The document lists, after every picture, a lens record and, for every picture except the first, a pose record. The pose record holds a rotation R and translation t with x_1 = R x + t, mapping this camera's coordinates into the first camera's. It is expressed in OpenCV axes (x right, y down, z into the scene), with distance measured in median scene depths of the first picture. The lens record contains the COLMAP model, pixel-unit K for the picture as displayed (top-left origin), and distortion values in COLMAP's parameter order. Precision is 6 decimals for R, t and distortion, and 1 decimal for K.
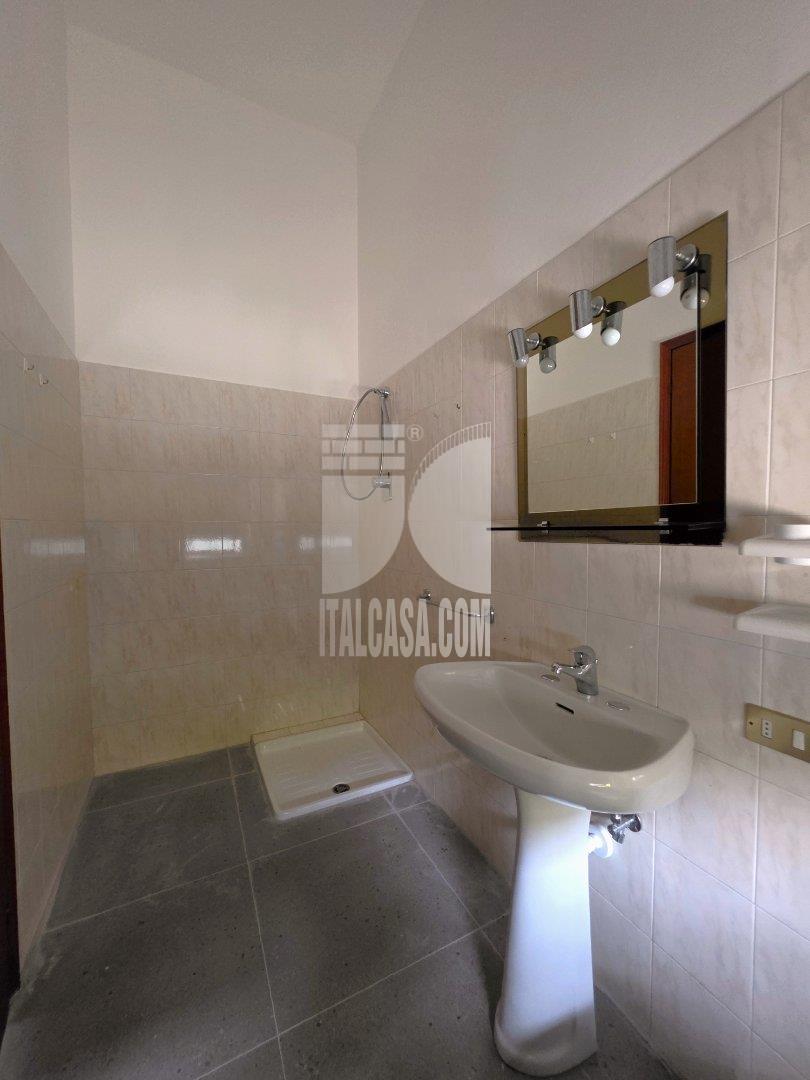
lens RADIAL K [[434.2, 0, 407.7], [0, 434.2, 542.9], [0, 0, 1]] dist [0.000205, -0.000422]
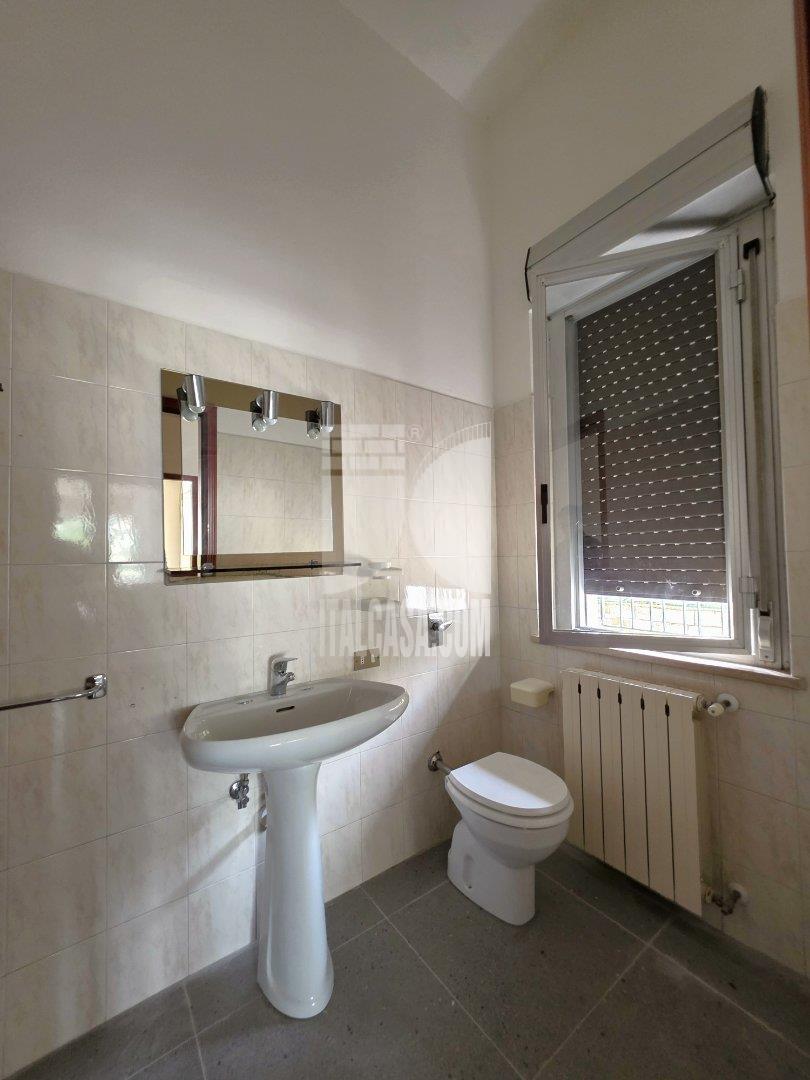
lens RADIAL K [[434.2, 0, 407.7], [0, 434.2, 542.9], [0, 0, 1]] dist [0.000205, -0.000422]
pose [[-0.165080, 0.034949, 0.985661, -0.950543], [0.062050, 0.997760, -0.024985, -0.051607], [-0.984326, 0.057035, -0.166879, 0.813190]]
